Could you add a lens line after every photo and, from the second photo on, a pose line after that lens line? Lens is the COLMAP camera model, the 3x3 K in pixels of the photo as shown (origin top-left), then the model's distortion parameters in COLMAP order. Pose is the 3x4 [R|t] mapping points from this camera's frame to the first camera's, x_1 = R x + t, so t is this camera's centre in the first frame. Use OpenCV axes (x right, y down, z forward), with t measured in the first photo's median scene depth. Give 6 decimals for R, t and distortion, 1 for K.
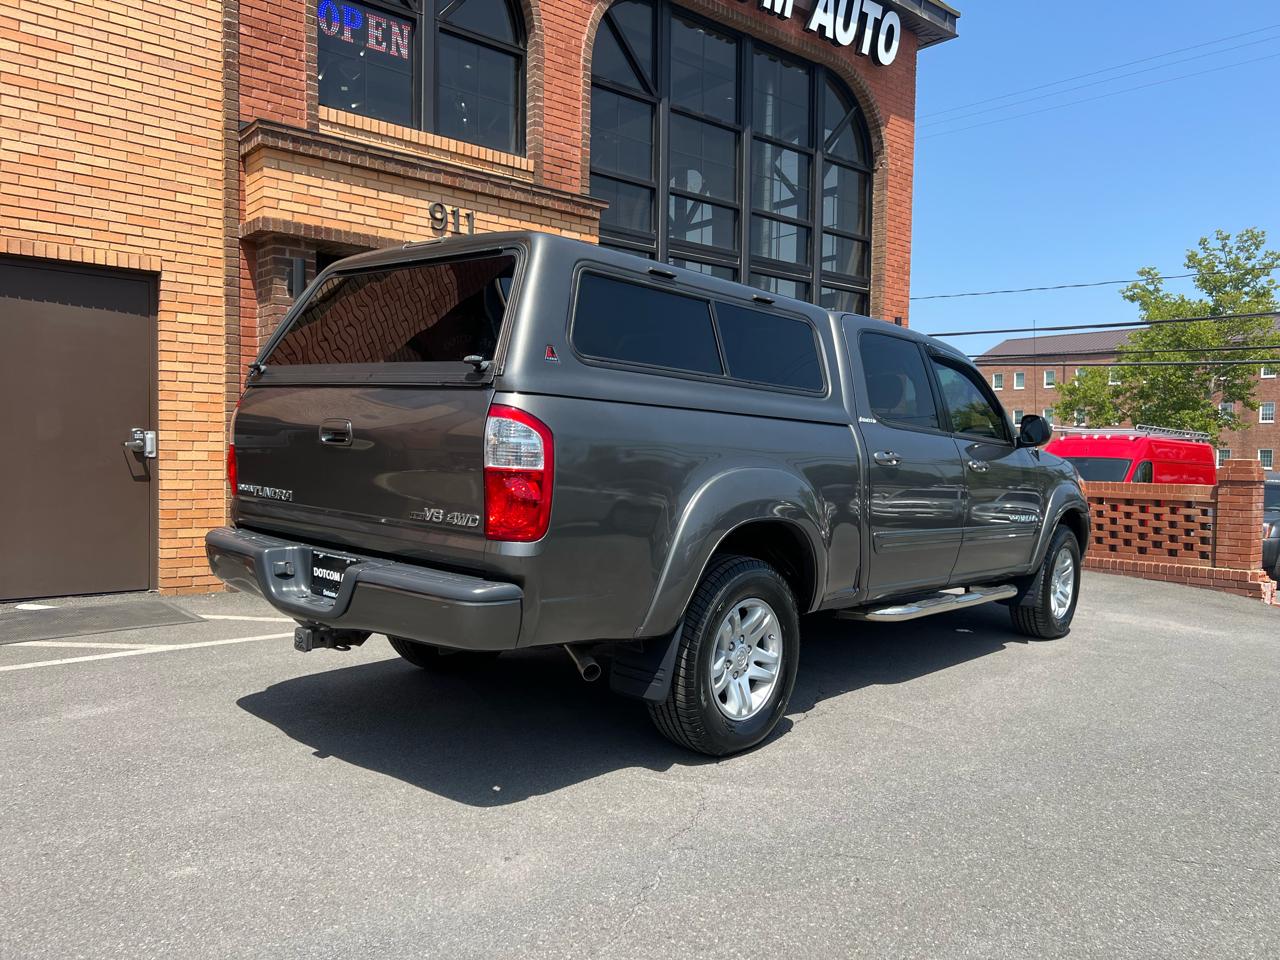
lens RADIAL K [[965.9, 0, 647.8], [0, 965.9, 492.0], [0, 0, 1]] dist [0.040752, -0.045109]
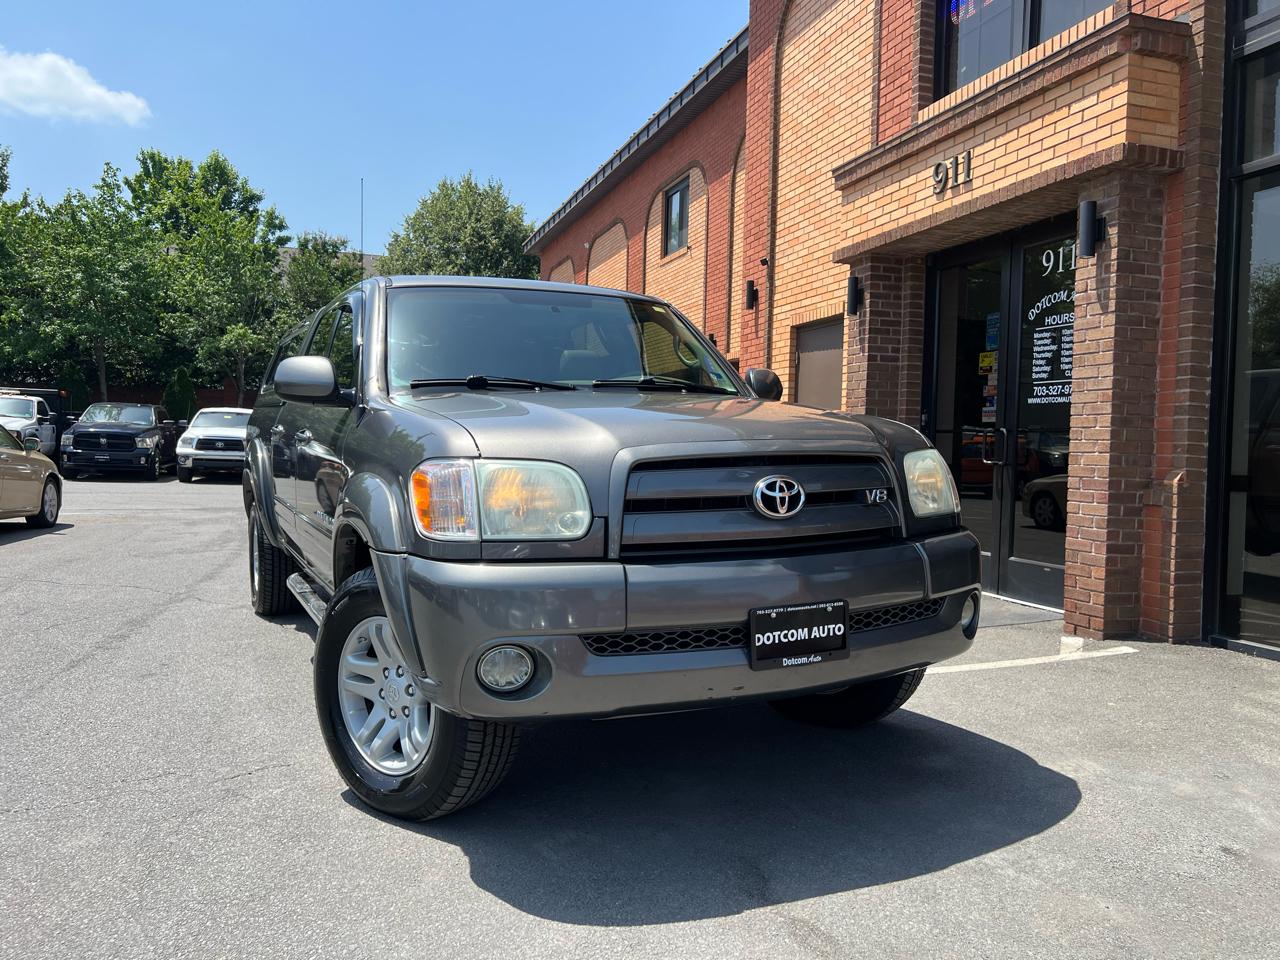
lens RADIAL K [[964.5, 0, 648.6], [0, 964.5, 473.5], [0, 0, 1]] dist [0.051745, -0.057894]
pose [[-0.368884, -0.003143, -0.929470, 0.717024], [-0.065163, 0.997621, 0.022488, -0.023469], [0.927189, 0.068862, -0.368211, 1.143825]]
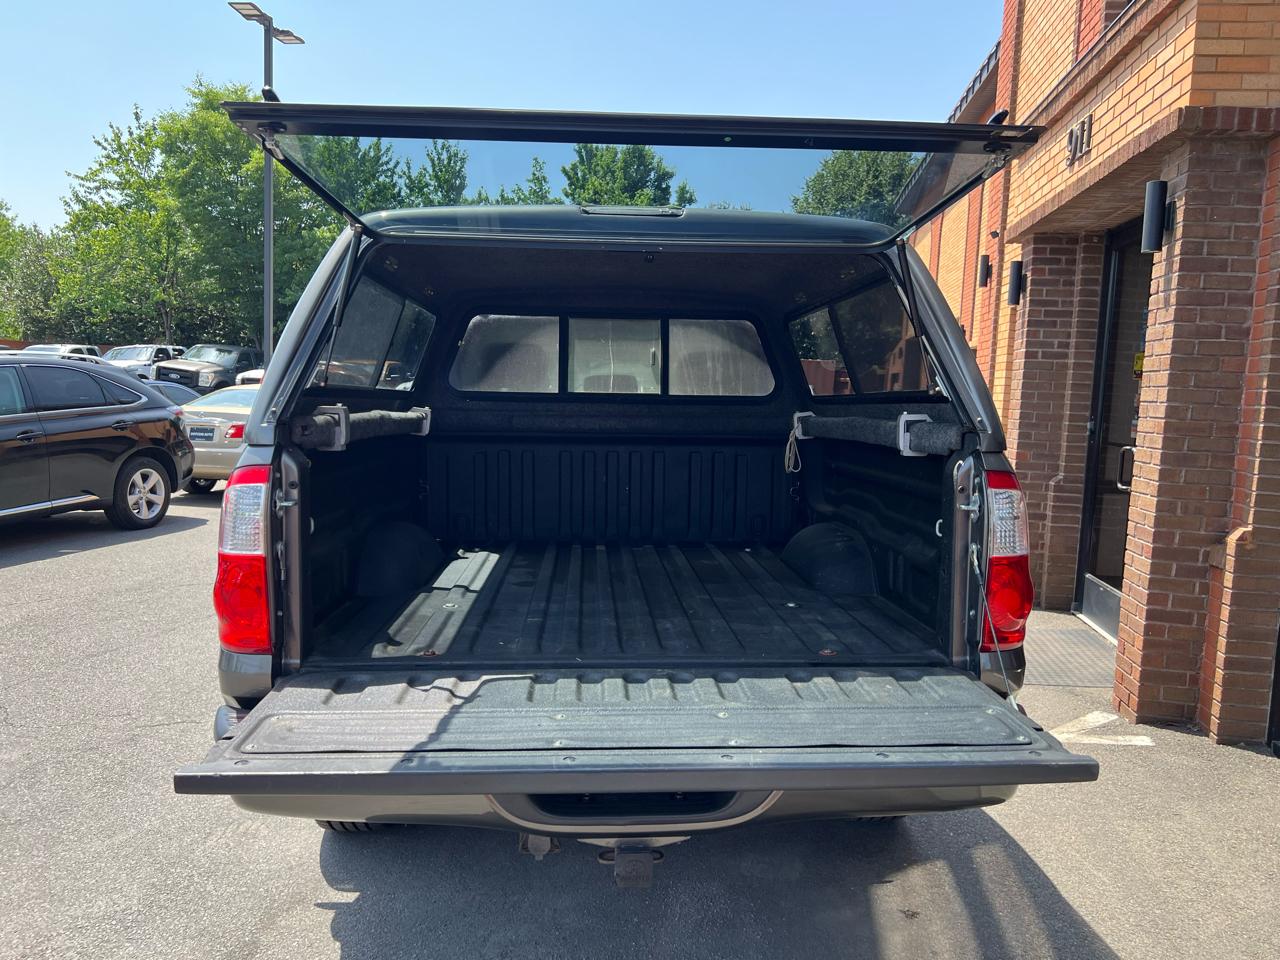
lens RADIAL K [[961.3, 0, 643.8], [0, 961.3, 488.7], [0, 0, 1]] dist [0.056100, -0.064790]
pose [[-0.741608, 0.020568, -0.670519, 0.539172], [-0.079153, 0.989865, 0.117909, -0.094274], [0.666148, 0.140516, -0.732463, 1.414708]]
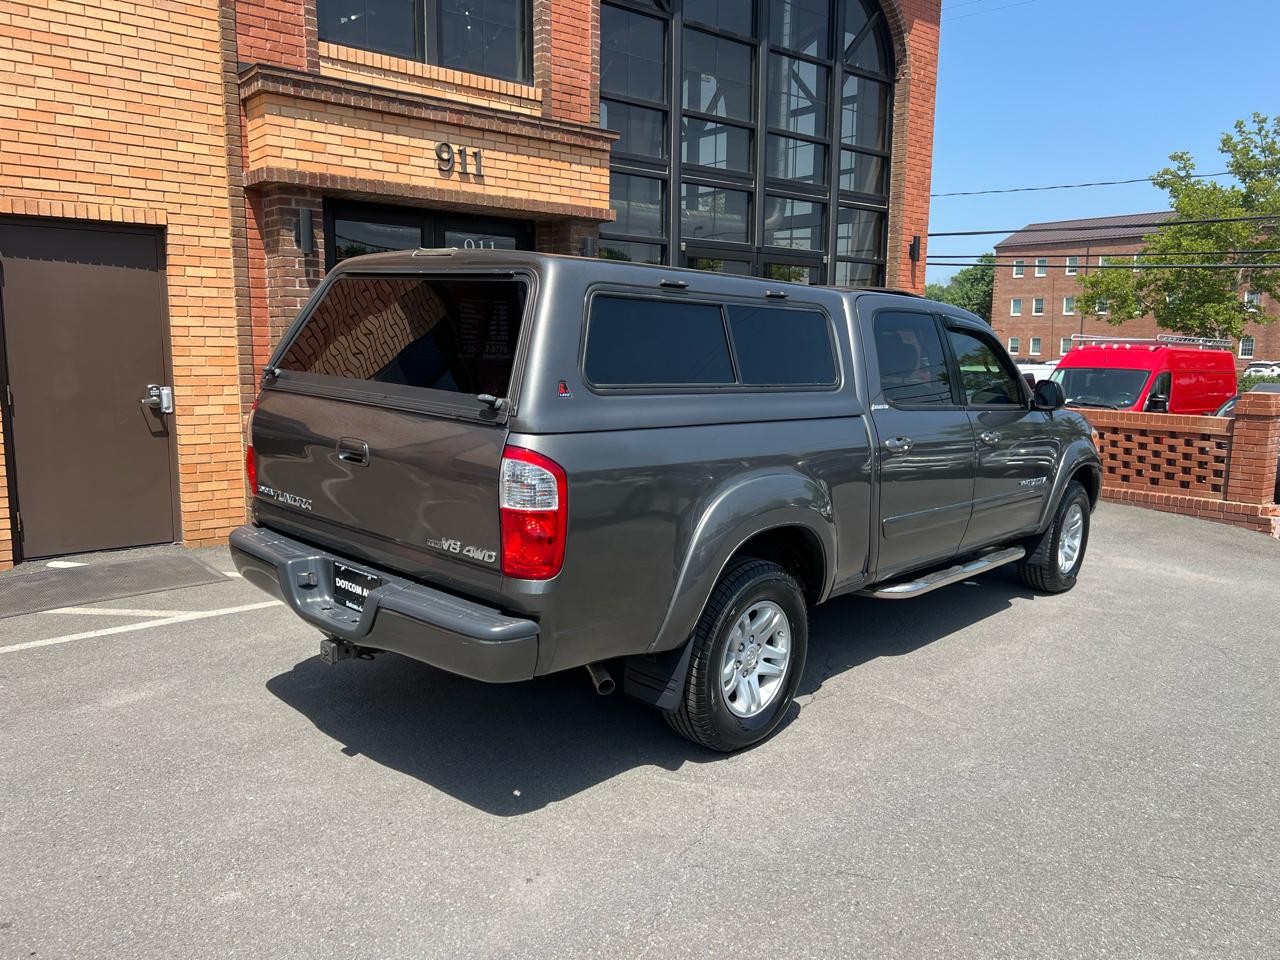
lens RADIAL K [[966.0, 0, 646.7], [0, 966.0, 487.1], [0, 0, 1]] dist [0.039877, -0.044786]
pose [[0.999898, -0.001235, -0.014223, 0.000210], [0.002814, 0.993754, 0.111555, -0.065306], [0.013996, -0.111583, 0.993657, -0.003850]]
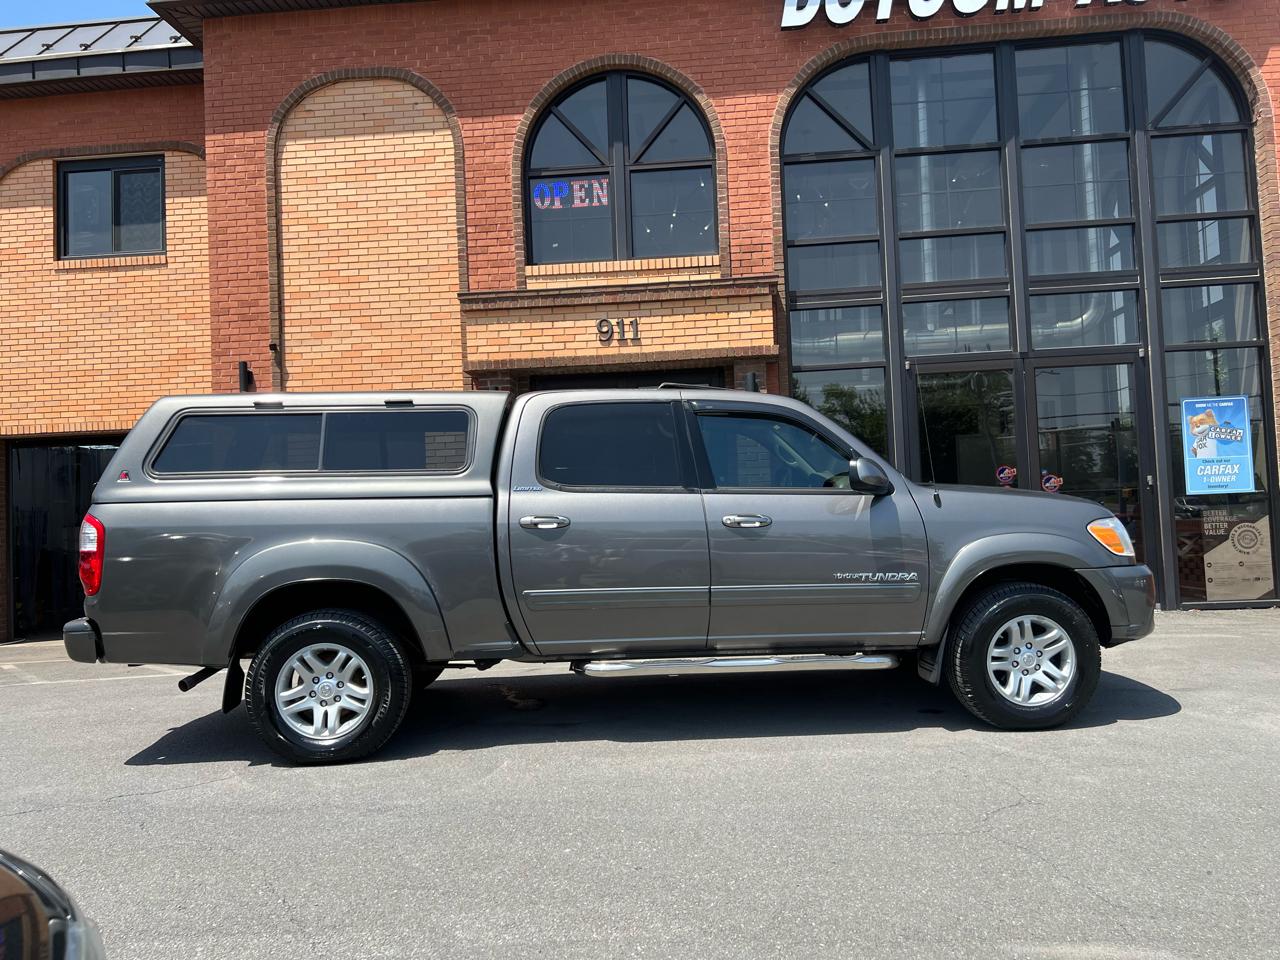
lens RADIAL K [[981.7, 0, 644.6], [0, 981.7, 479.1], [0, 0, 1]] dist [0.067956, -0.072675]
pose [[0.704503, -0.075329, -0.705692, 0.701536], [0.023562, 0.996285, -0.082826, 0.005301], [0.709309, 0.041724, 0.703661, 0.186129]]
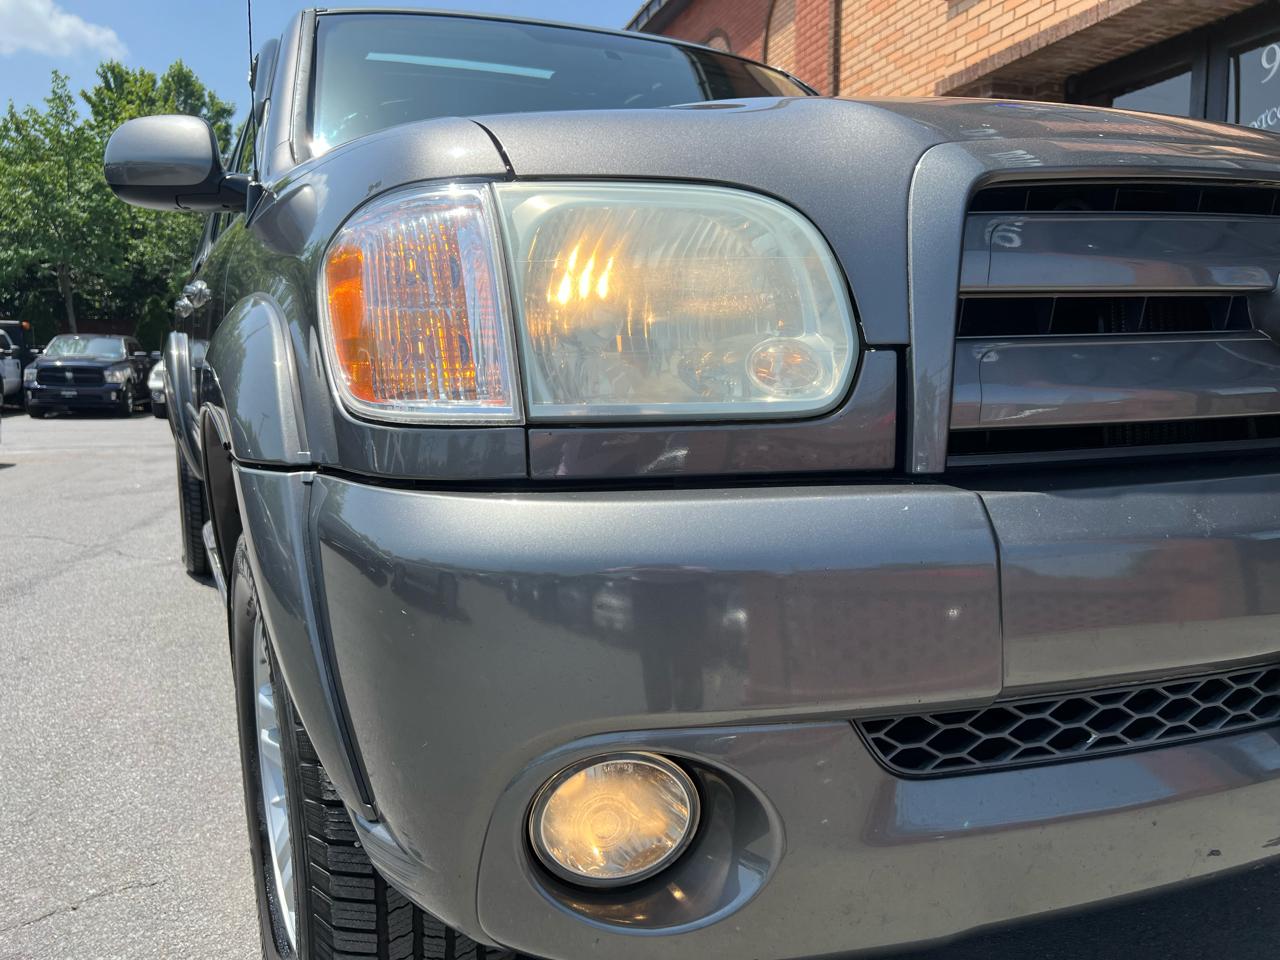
lens RADIAL K [[970.5, 0, 643.2], [0, 970.5, 484.7], [0, 0, 1]] dist [0.045060, -0.058423]
pose [[-0.371970, 0.077775, -0.924981, 0.522307], [-0.045853, 0.993728, 0.101994, 0.006078], [0.927111, 0.080352, -0.366071, 1.020151]]
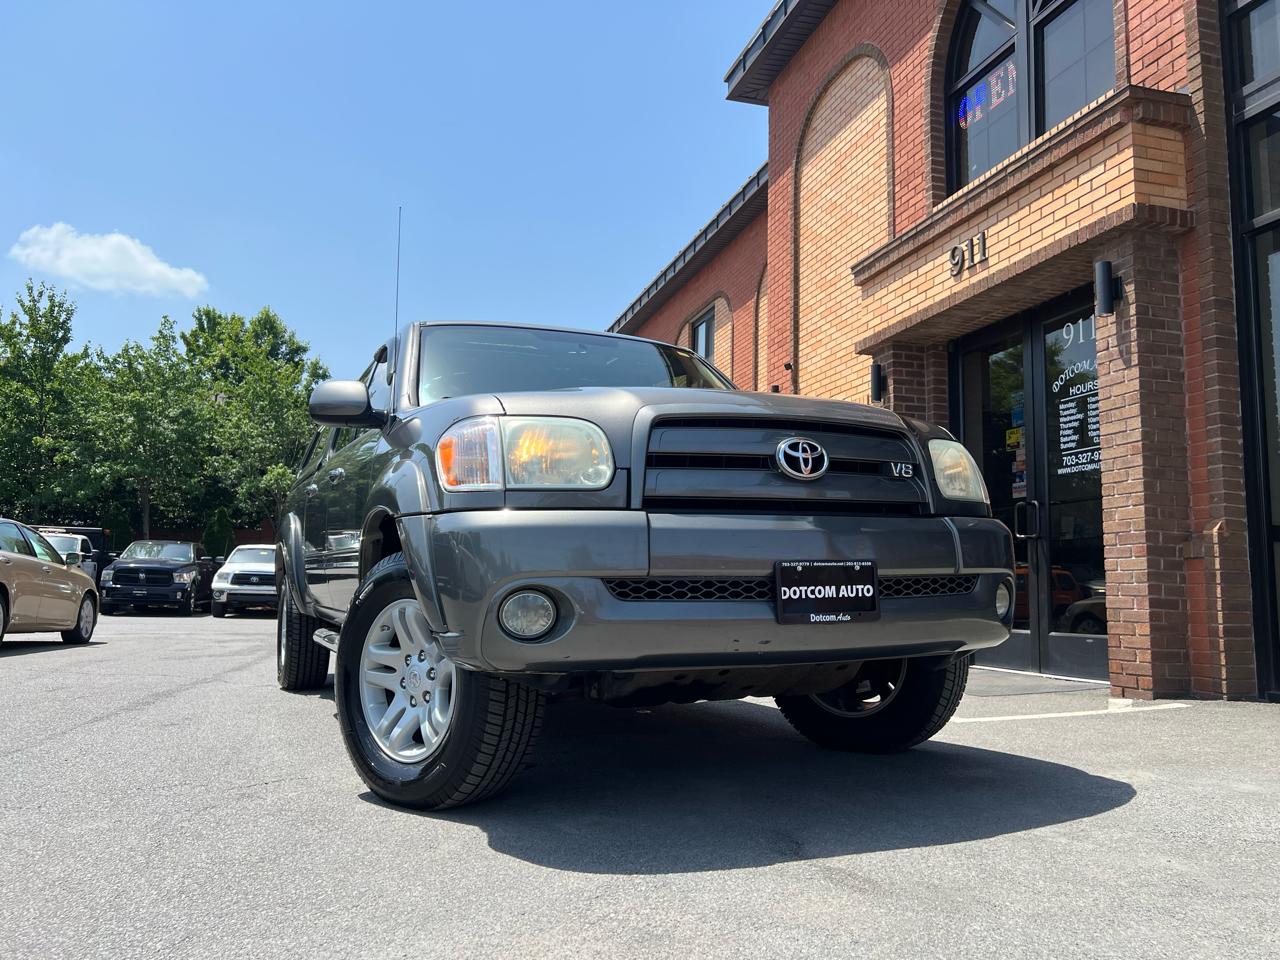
lens RADIAL K [[963.9, 0, 644.8], [0, 963.9, 483.5], [0, 0, 1]] dist [0.051044, -0.055362]
pose [[-0.402143, -0.134217, -0.905686, 0.712172], [-0.058812, 0.990941, -0.120738, 0.046861], [0.913686, 0.004711, -0.406393, 1.149538]]
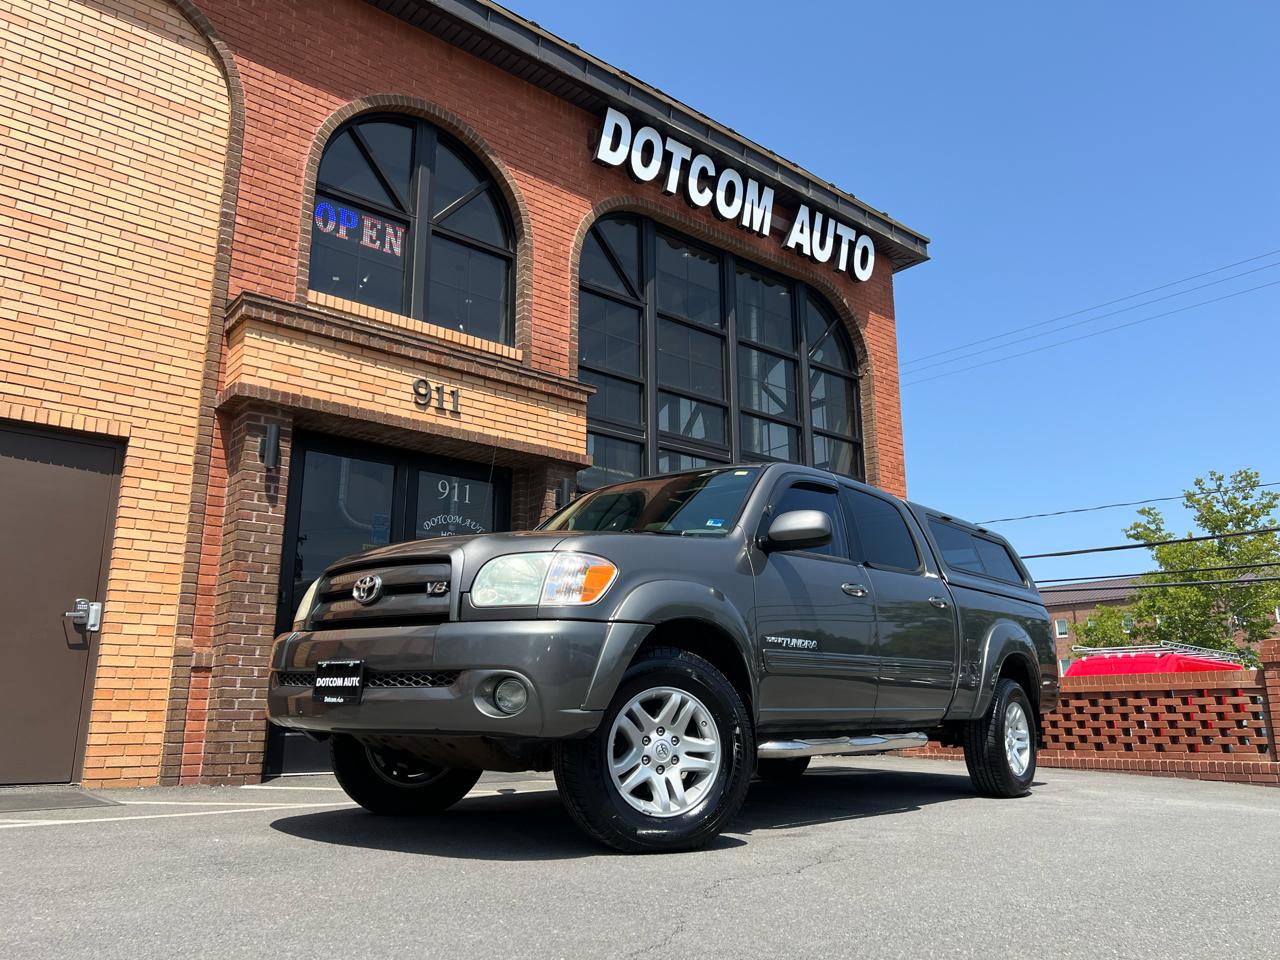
lens RADIAL K [[961.3, 0, 643.8], [0, 961.3, 488.7], [0, 0, 1]] dist [0.056100, -0.064790]
pose [[0.999681, -0.023379, -0.009509, 0.019440], [0.019900, 0.961862, -0.272810, 0.089555], [0.015524, 0.272534, 0.962021, 0.082537]]
